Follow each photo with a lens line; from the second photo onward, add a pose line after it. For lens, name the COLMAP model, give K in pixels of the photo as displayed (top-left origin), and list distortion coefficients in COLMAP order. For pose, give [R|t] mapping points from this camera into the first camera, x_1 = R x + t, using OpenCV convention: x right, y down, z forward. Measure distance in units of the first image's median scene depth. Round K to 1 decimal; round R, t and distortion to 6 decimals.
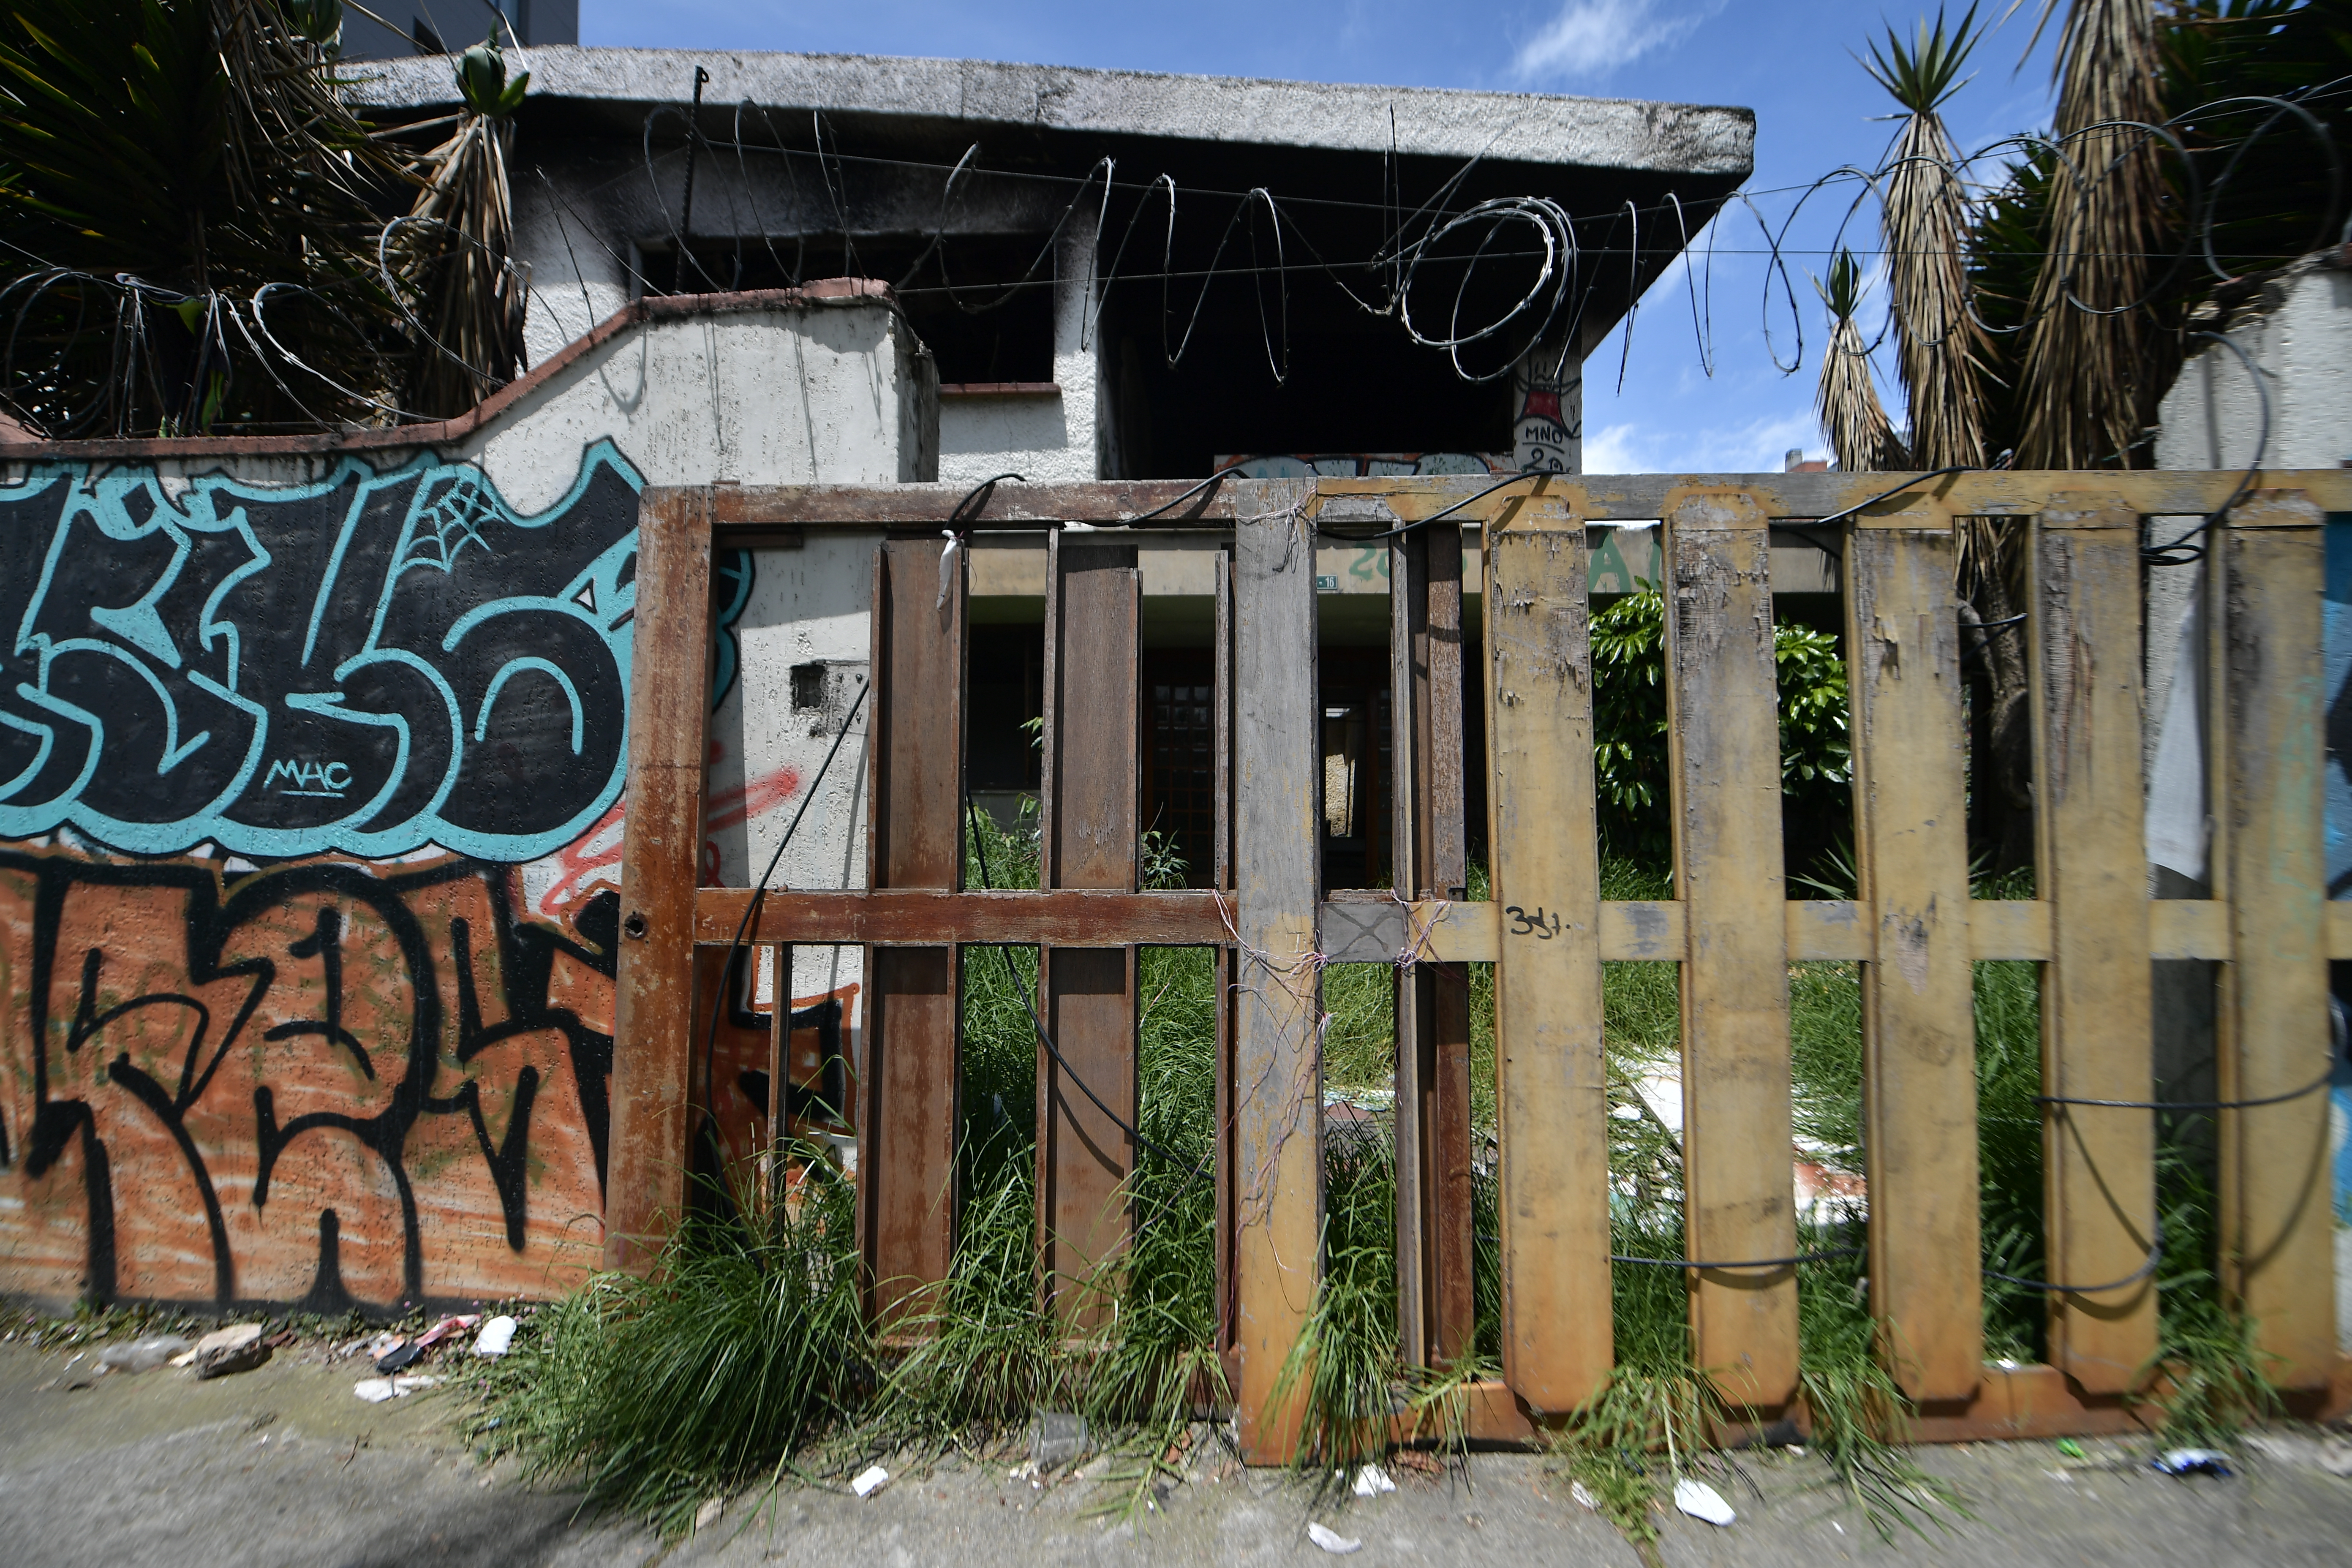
lens RADIAL K [[925.3, 0, 1180.3], [0, 925.3, 787.7], [0, 0, 1]] dist [-0.010756, -0.000901]
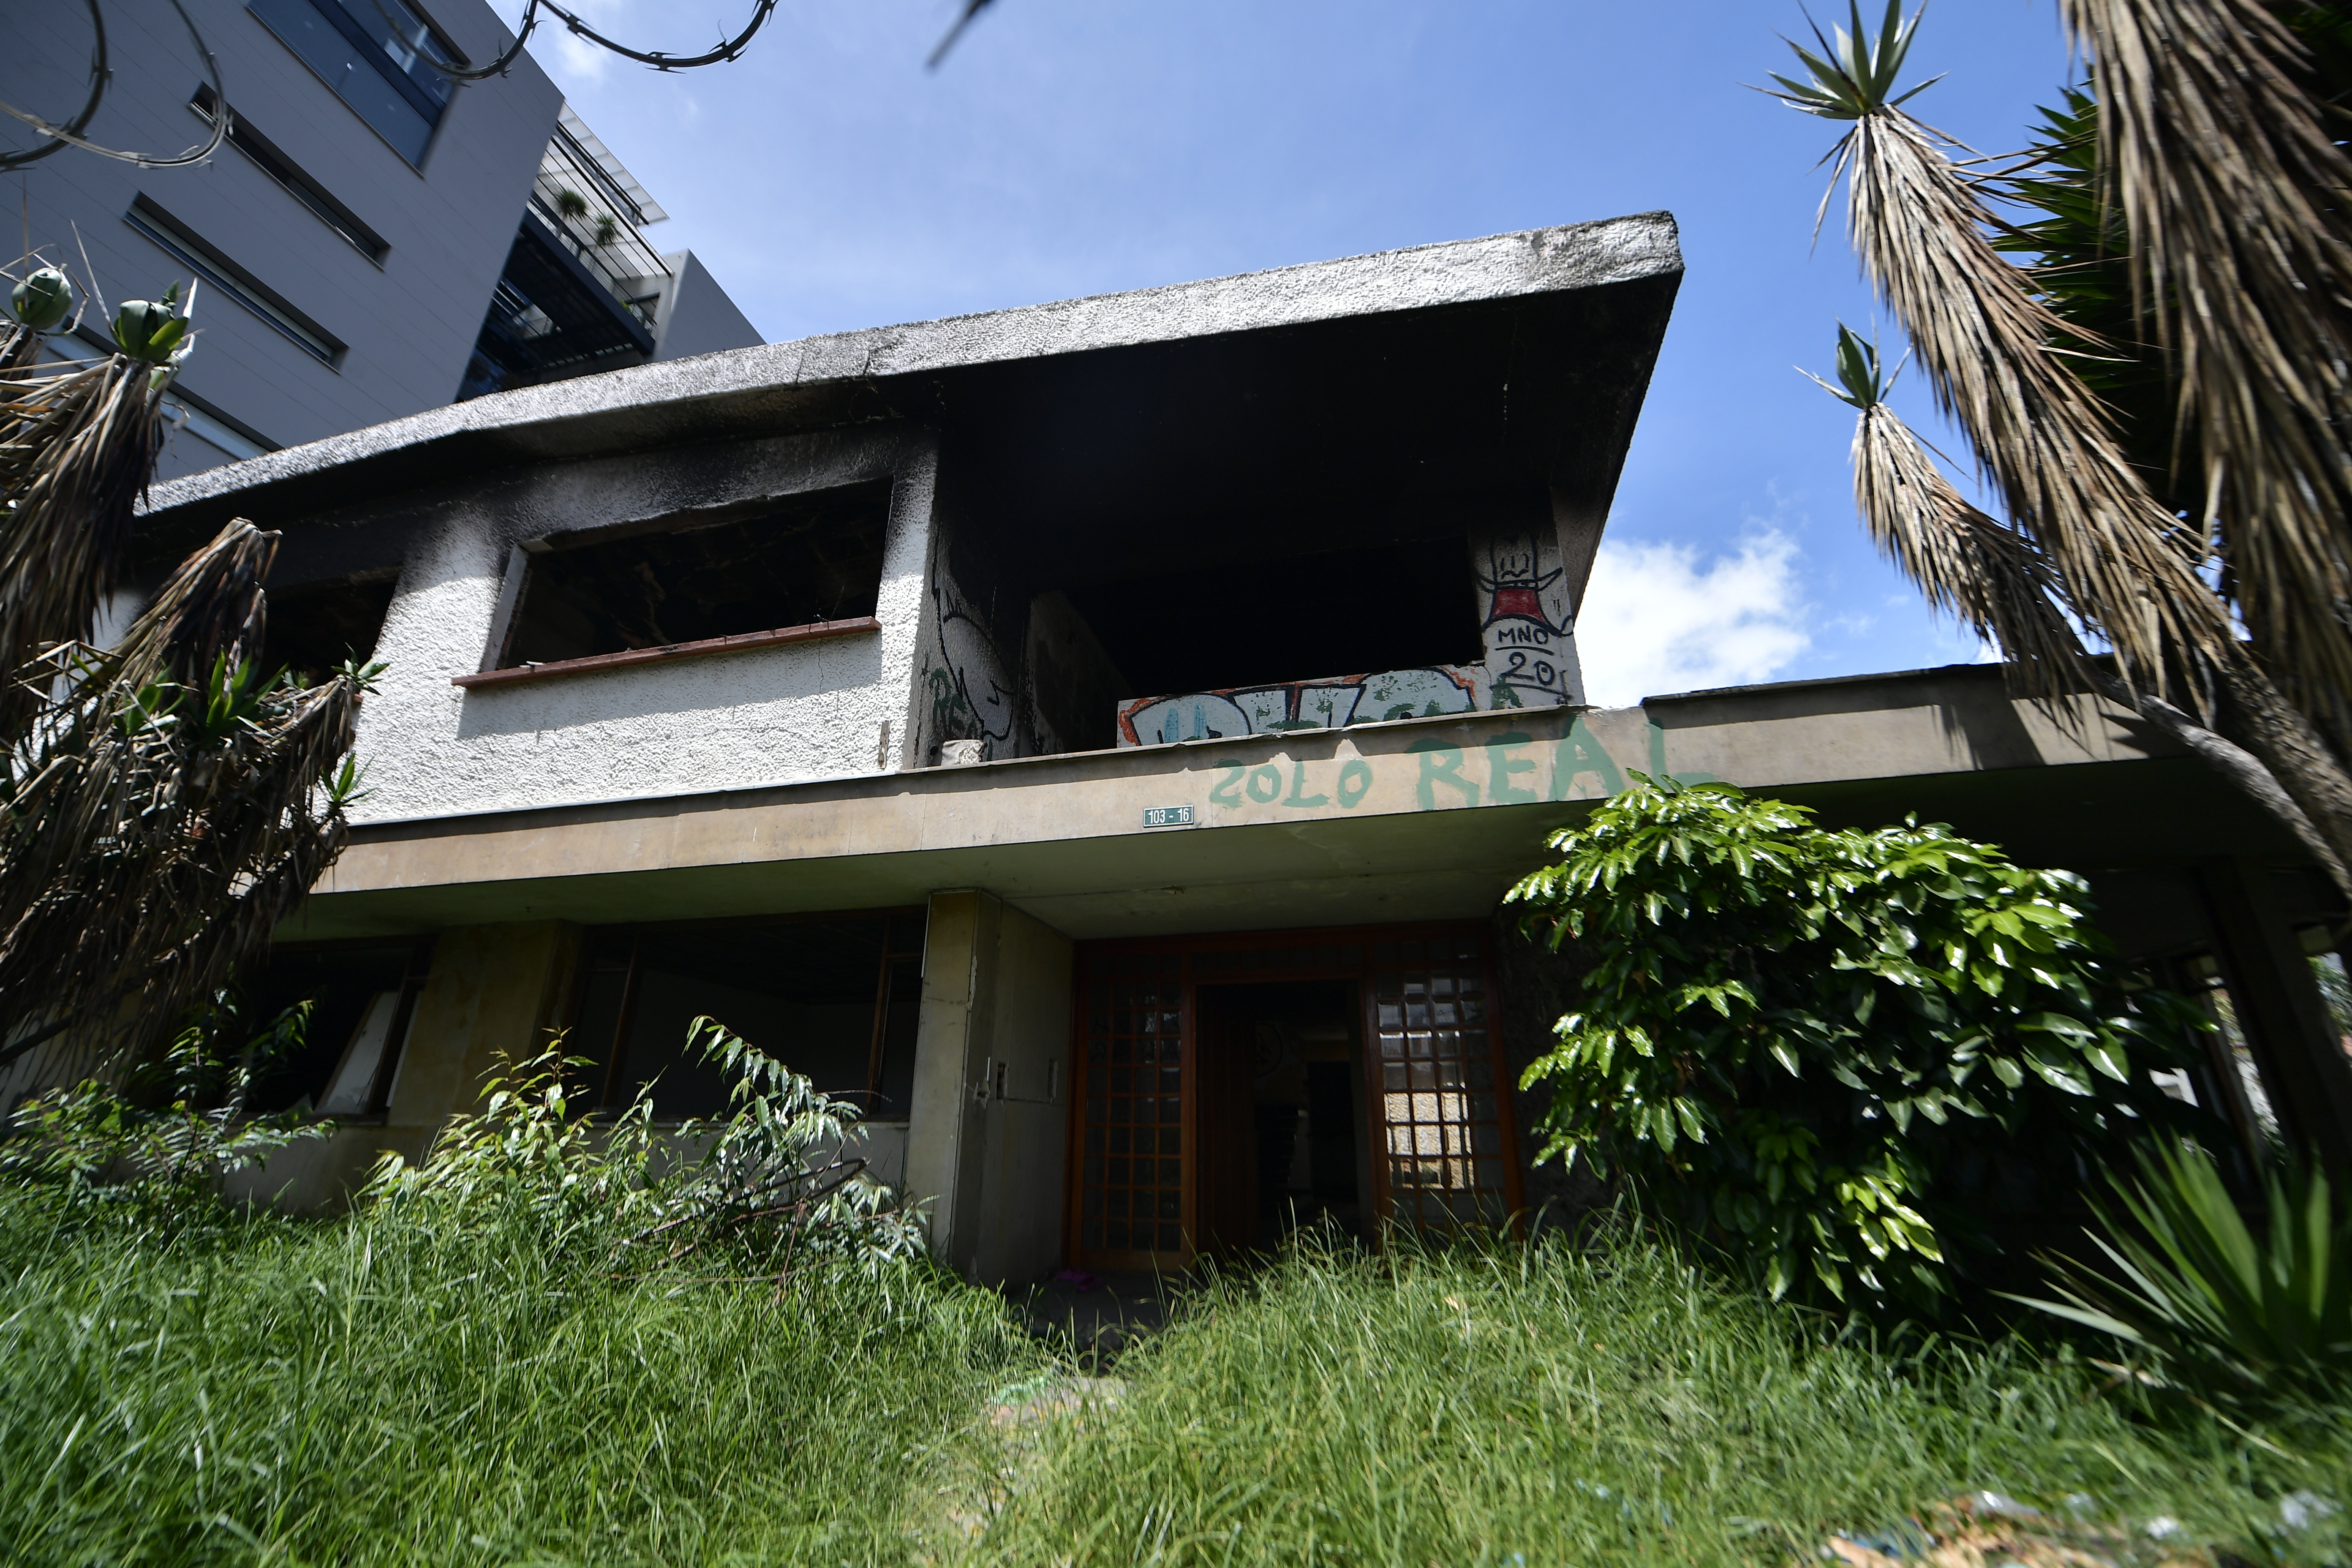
lens RADIAL K [[925.3, 0, 1169.2], [0, 925.3, 785.9], [0, 0, 1]] dist [-0.010756, -0.000901]
pose [[0.978418, -0.072473, -0.193511, 0.311510], [-0.000893, 0.934986, -0.354682, 0.016397], [0.206634, 0.347200, 0.914743, 0.342717]]
